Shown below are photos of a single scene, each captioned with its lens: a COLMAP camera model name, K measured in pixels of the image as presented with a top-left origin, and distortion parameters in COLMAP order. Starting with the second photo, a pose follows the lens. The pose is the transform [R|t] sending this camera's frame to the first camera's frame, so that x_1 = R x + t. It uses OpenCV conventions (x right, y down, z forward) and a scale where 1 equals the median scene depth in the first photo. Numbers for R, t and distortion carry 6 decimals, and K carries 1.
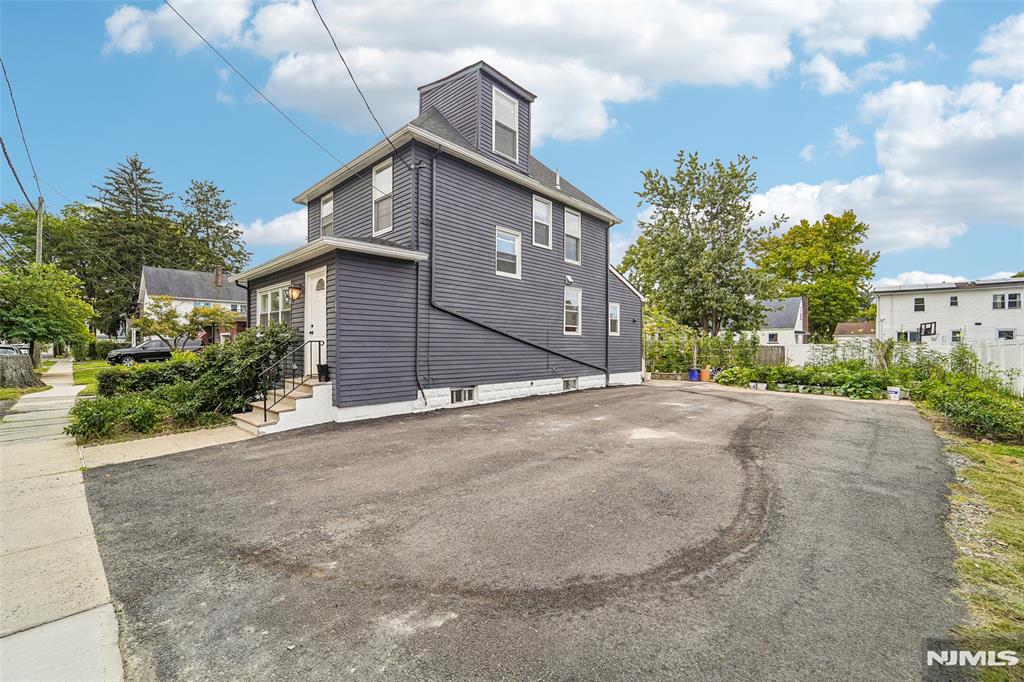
lens RADIAL K [[421.5, 0, 512.8], [0, 421.5, 348.2], [0, 0, 1]] dist [-0.025571, -0.000758]
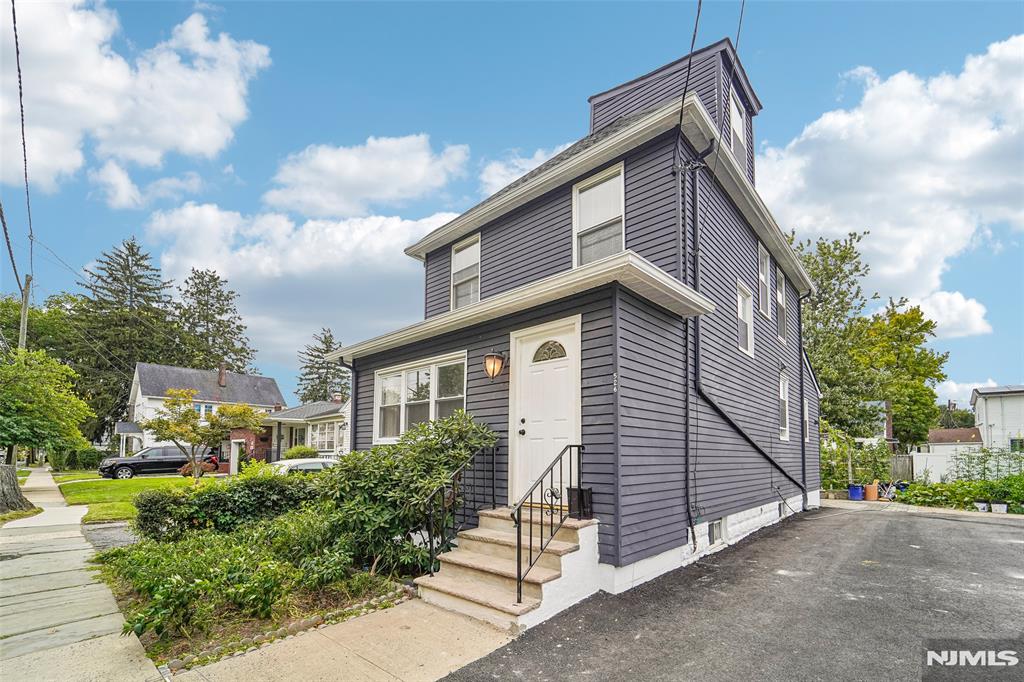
lens RADIAL K [[445.2, 0, 510.8], [0, 445.2, 433.4], [0, 0, 1]] dist [-0.009282, -0.009298]
pose [[0.999998, 0.002164, 0.000552, -0.131615], [-0.002132, 0.998560, -0.053601, -0.000272], [-0.000667, 0.053600, 0.998562, 0.097180]]
